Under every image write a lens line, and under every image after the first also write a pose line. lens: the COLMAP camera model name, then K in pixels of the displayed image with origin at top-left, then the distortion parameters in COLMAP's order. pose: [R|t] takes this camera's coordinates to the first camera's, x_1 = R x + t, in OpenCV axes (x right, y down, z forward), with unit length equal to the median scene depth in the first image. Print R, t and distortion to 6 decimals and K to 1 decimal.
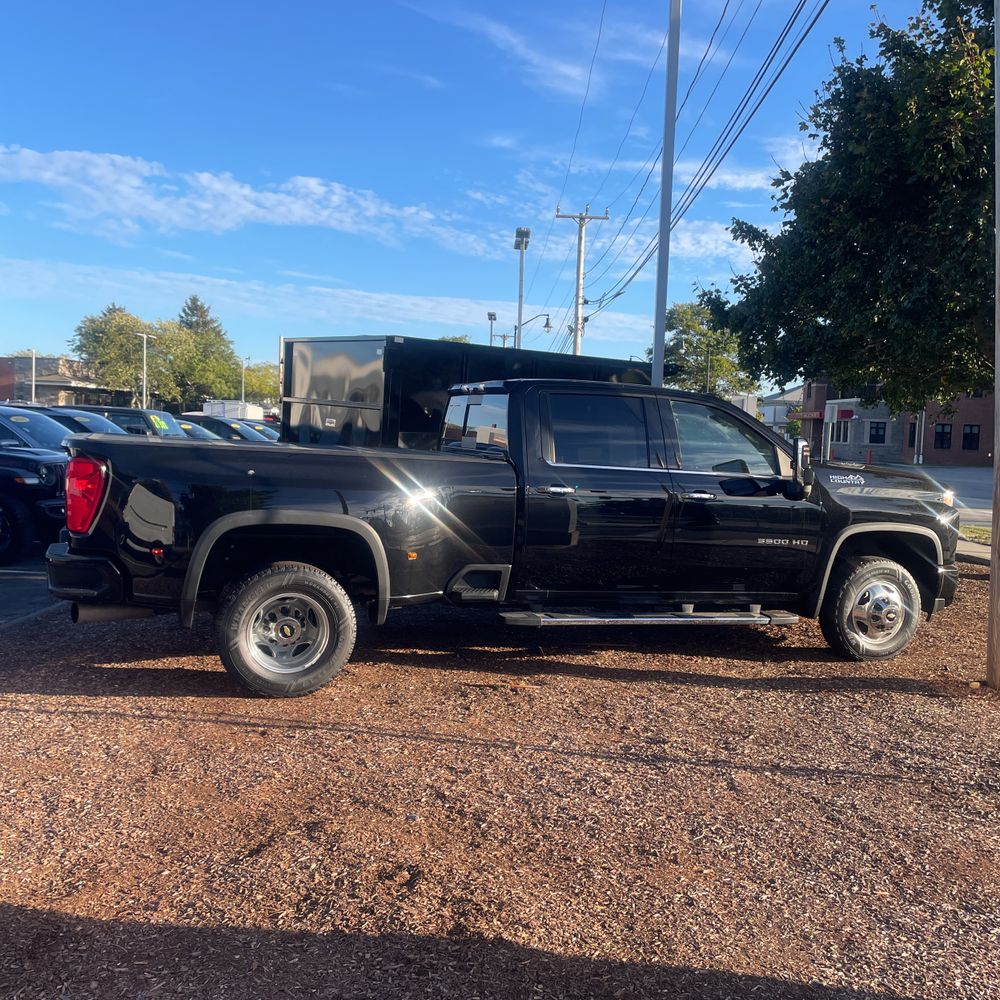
lens RADIAL K [[1052.4, 0, 500.0], [0, 1052.4, 500.0], [0, 0, 1]] dist [0.081015, -0.010006]
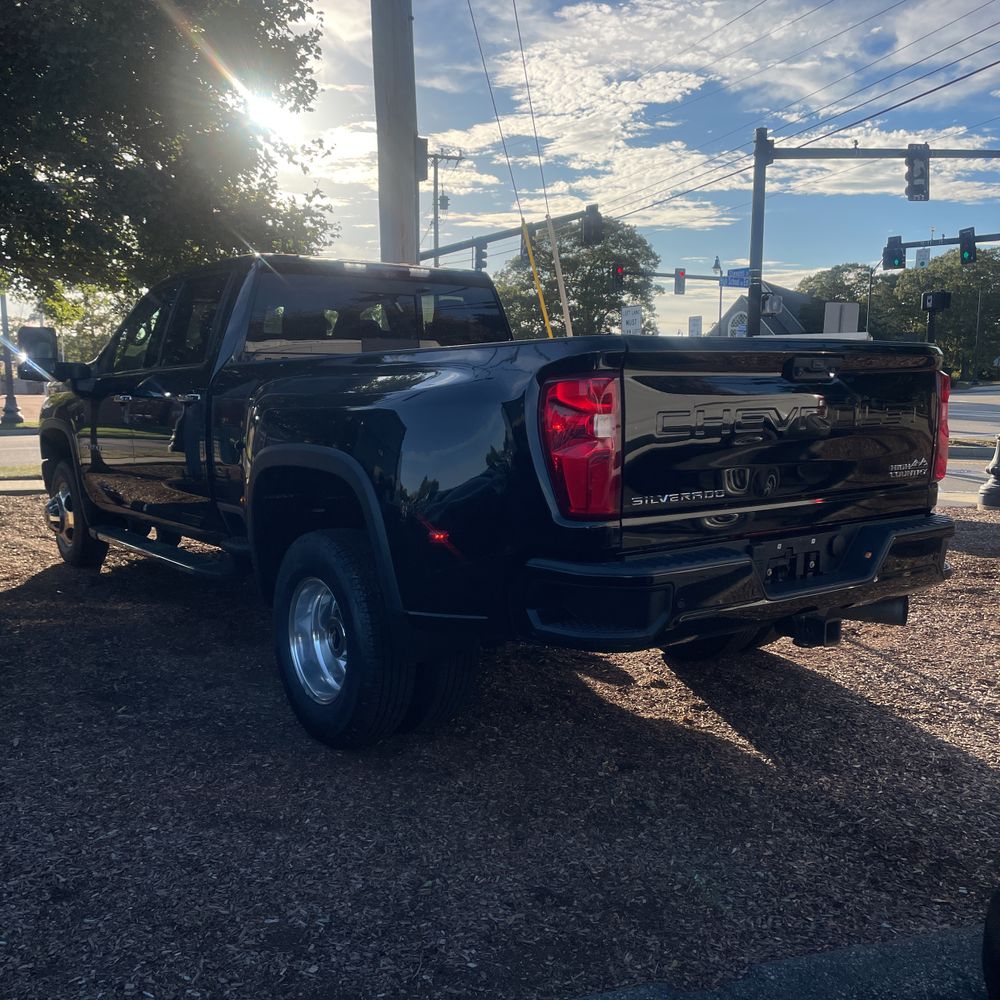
lens RADIAL K [[1009.4, 0, 498.9], [0, 1009.4, 522.2], [0, 0, 1]] dist [0.077963, -0.099676]
pose [[-0.316826, -0.172702, 0.932628, -0.882289], [0.059222, 0.977763, 0.201178, -0.088343], [-0.946633, 0.118970, -0.299553, 1.393887]]
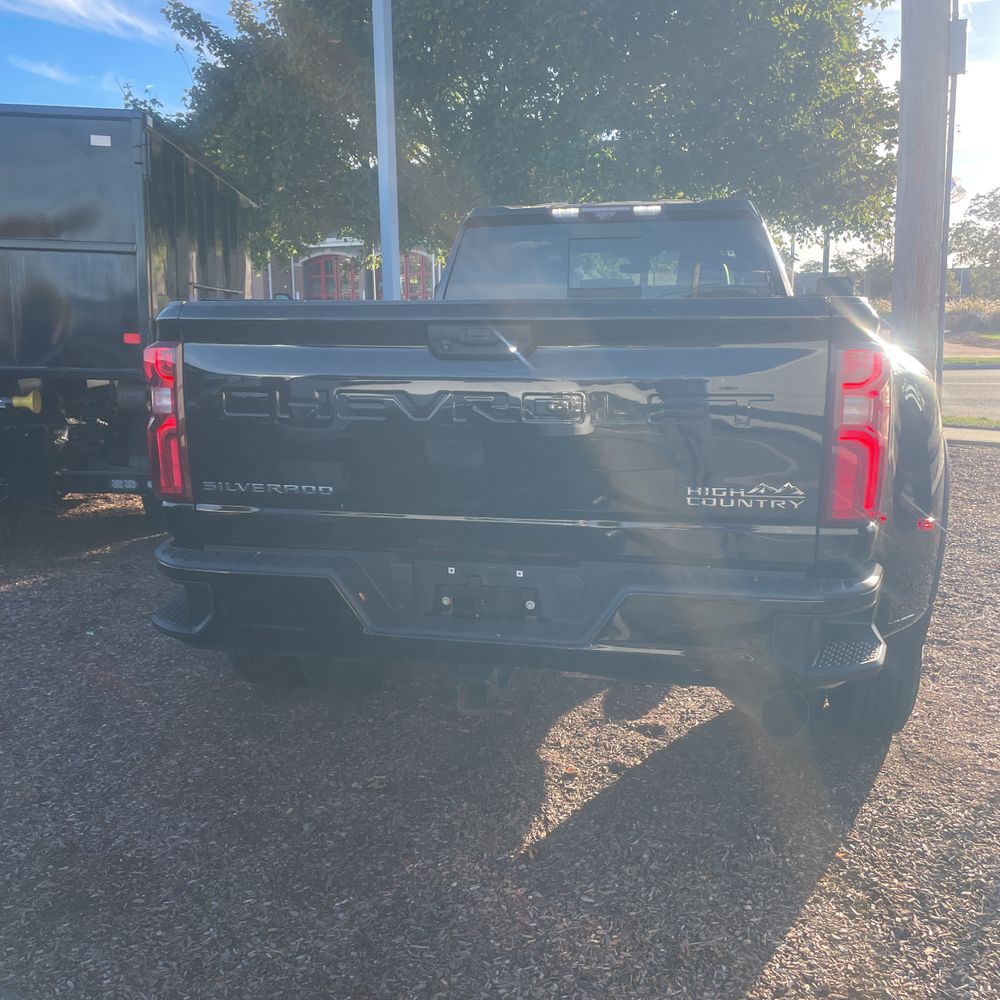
lens RADIAL K [[1014.5, 0, 513.3], [0, 1014.5, 513.7], [0, 0, 1]] dist [0.081936, -0.107058]
pose [[0.502718, -0.208093, 0.839031, -0.760735], [0.088718, 0.977889, 0.189375, -0.057958], [-0.859886, -0.020765, 0.510063, 0.867361]]
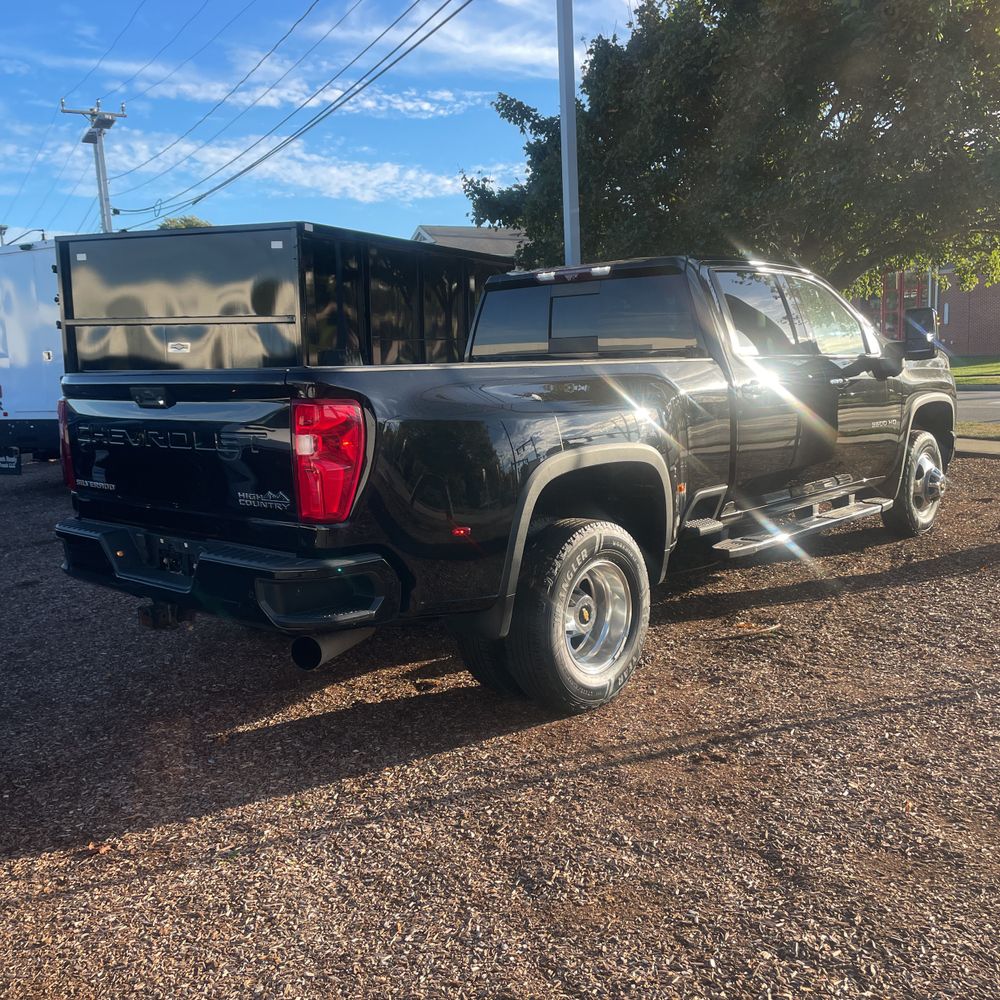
lens RADIAL K [[1027.7, 0, 500.0], [0, 1027.7, 500.0], [0, 0, 1]] dist [0.084076, -0.103085]
pose [[0.865295, -0.145827, 0.479583, -0.562835], [0.109366, 0.988621, 0.103286, -0.030346], [-0.489188, -0.036923, 0.871397, 0.419039]]
